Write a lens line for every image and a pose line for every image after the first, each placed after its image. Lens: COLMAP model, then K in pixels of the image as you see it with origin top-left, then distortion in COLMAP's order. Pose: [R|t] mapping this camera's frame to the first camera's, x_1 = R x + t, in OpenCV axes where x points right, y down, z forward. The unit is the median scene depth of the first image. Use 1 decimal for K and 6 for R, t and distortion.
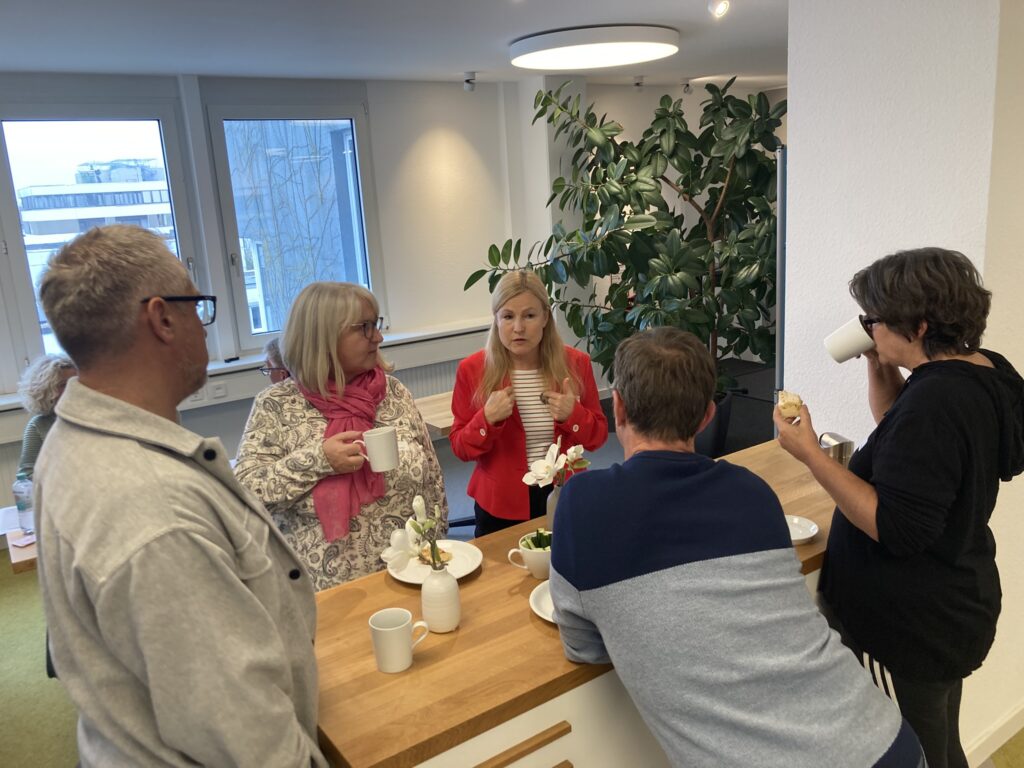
lens RADIAL K [[887.1, 0, 512.0], [0, 887.1, 384.0], [0, 0, 1]] dist [0.007339, -0.000760]
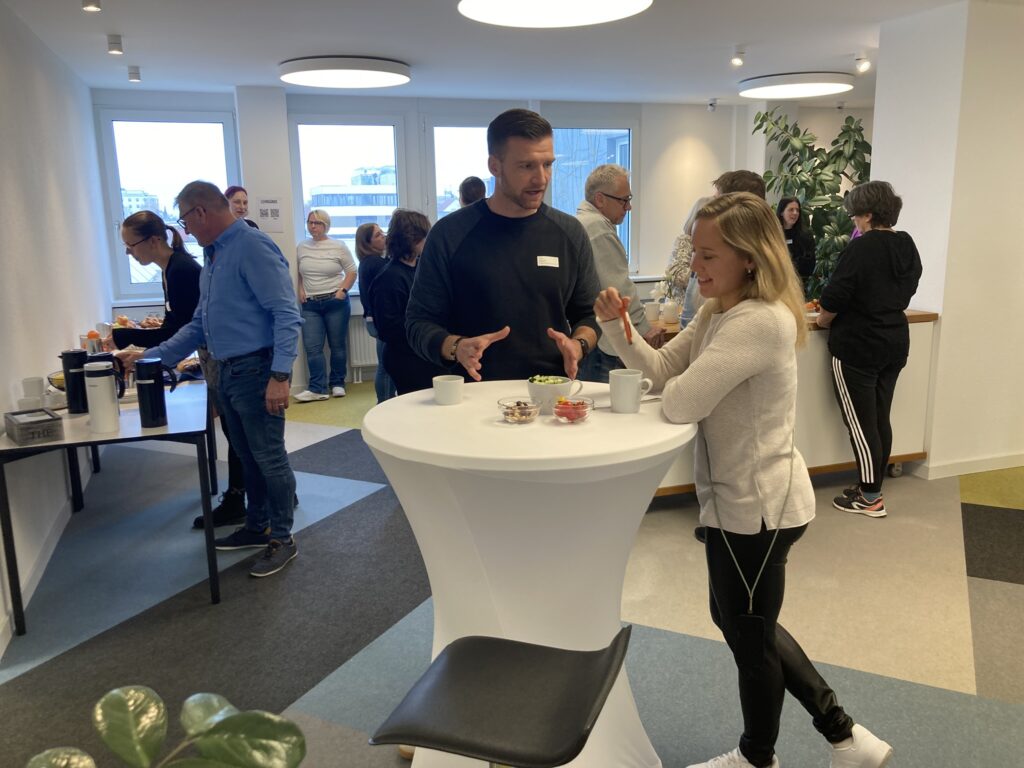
lens RADIAL K [[887.1, 0, 512.0], [0, 887.1, 384.0], [0, 0, 1]] dist [0.007339, -0.000760]
pose [[0.964975, 0.090134, -0.246374, 0.037743], [-0.094016, 0.995563, -0.004014, 0.162961], [0.244919, 0.027037, 0.969167, -0.514722]]
